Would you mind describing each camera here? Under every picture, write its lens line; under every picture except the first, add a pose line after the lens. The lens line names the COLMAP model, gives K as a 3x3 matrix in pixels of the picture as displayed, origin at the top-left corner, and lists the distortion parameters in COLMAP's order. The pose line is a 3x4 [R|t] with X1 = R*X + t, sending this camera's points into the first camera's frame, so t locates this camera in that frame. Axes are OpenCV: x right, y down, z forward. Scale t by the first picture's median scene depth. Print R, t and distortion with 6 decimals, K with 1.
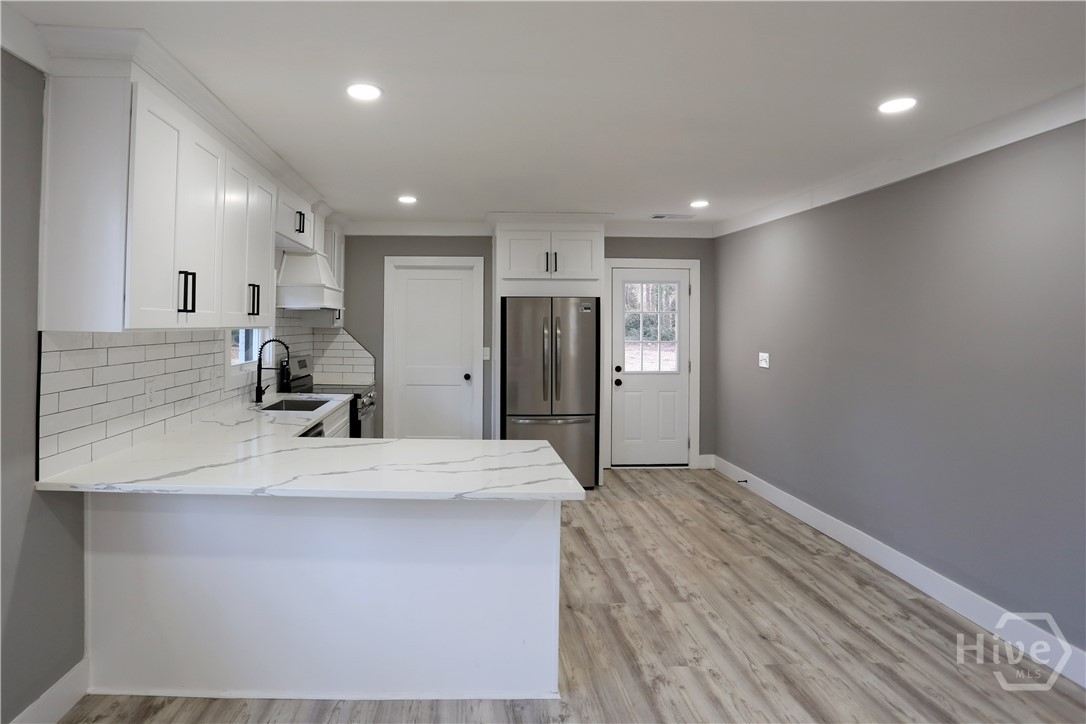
lens RADIAL K [[620.3, 0, 461.8], [0, 620.3, 319.1], [0, 0, 1]] dist [-0.010588, 0.010500]
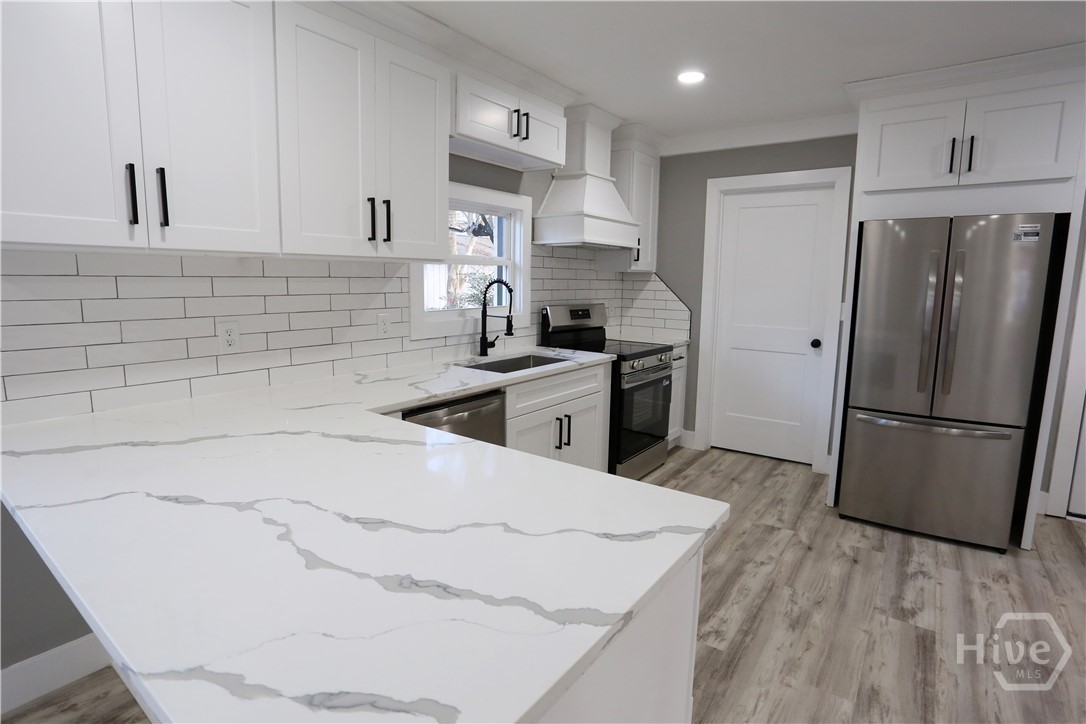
lens RADIAL K [[545.2, 0, 545.5], [0, 545.2, 353.6], [0, 0, 1]] dist [-0.032987, 0.008875]
pose [[0.805416, 0.086957, -0.586297, 0.158069], [-0.004525, 0.990053, 0.140623, 0.023852], [0.592693, -0.110607, 0.797798, 0.409109]]
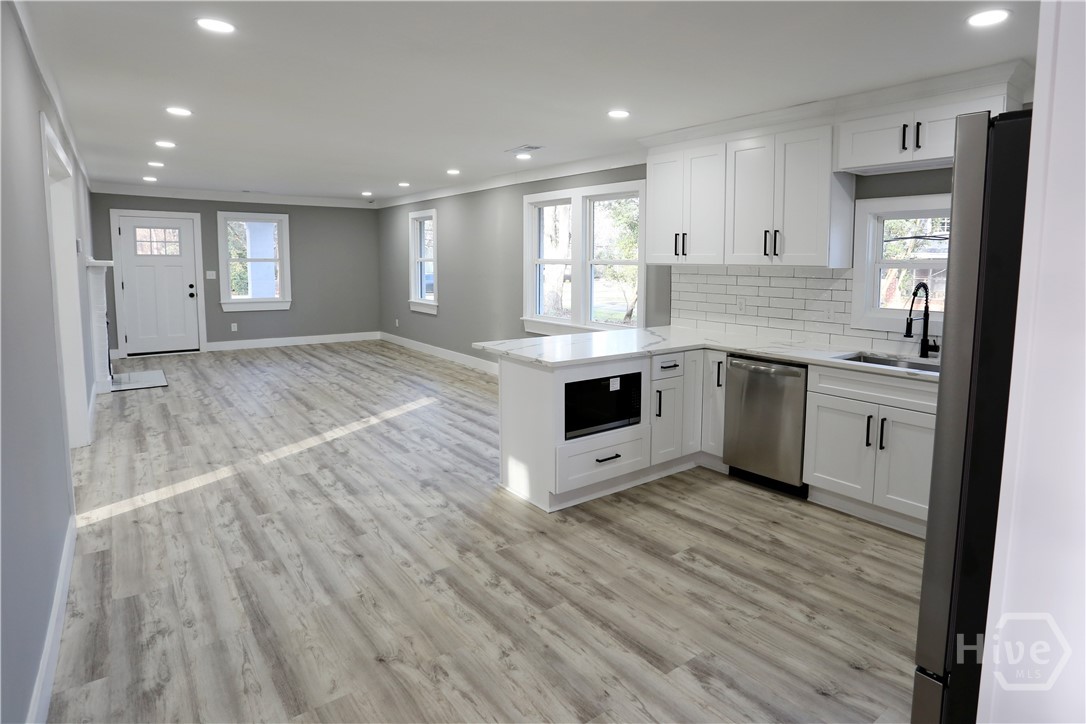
lens RADIAL K [[582.1, 0, 612.5], [0, 582.1, 320.5], [0, 0, 1]] dist [-0.050054, 0.016314]
pose [[-0.760271, 0.044931, -0.648051, 0.462020], [-0.014887, 0.996138, 0.086529, 0.018650], [0.649436, 0.075433, -0.756666, 1.184332]]
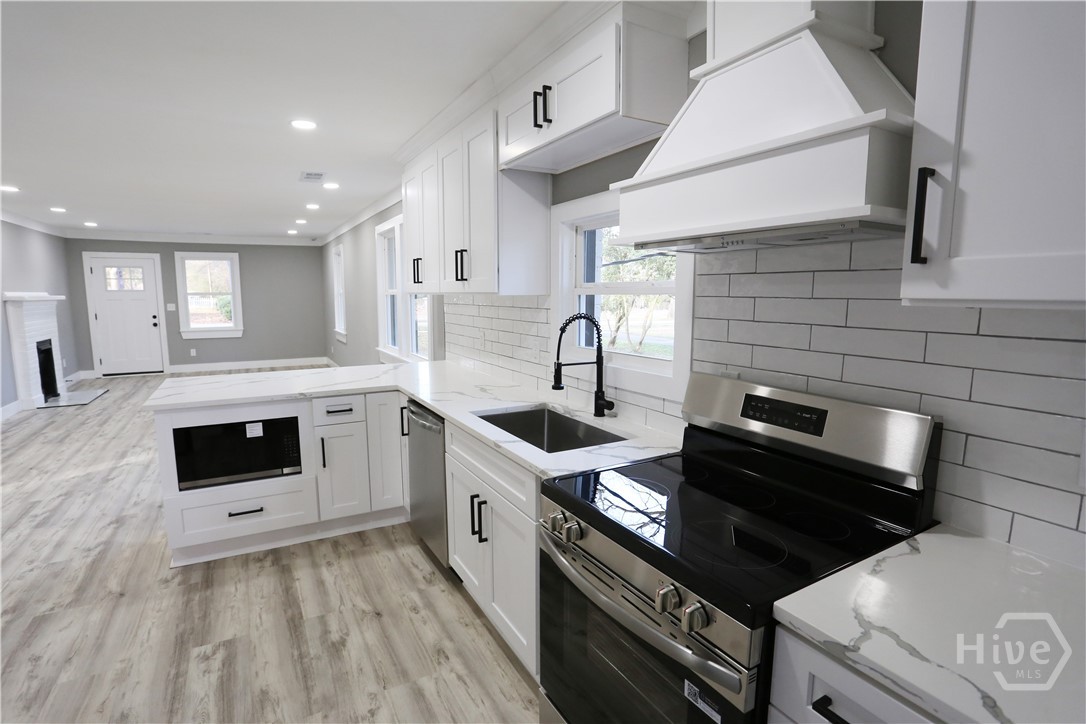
lens RADIAL K [[523.0, 0, 520.7], [0, 523.0, 364.3], [0, 0, 1]] dist [-0.010698, 0.003959]
pose [[-0.886319, 0.055145, -0.459780, -0.011488], [-0.003253, 0.992118, 0.125265, 0.014152], [0.463064, 0.112521, -0.879153, 1.282639]]
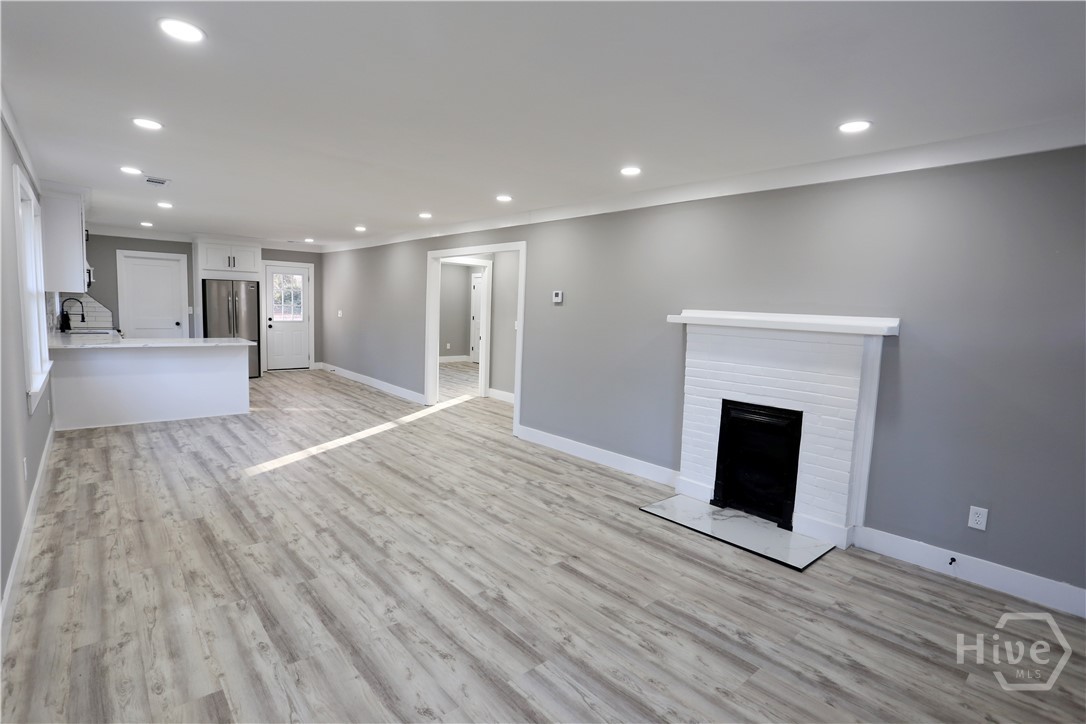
lens RADIAL K [[545.2, 0, 527.3], [0, 545.2, 364.4], [0, 0, 1]] dist [-0.032987, 0.008875]
pose [[0.777169, -0.047500, 0.627497, -0.231275], [-0.033288, 0.992648, 0.116369, -0.002095], [-0.628411, -0.111326, 0.769874, -0.996521]]
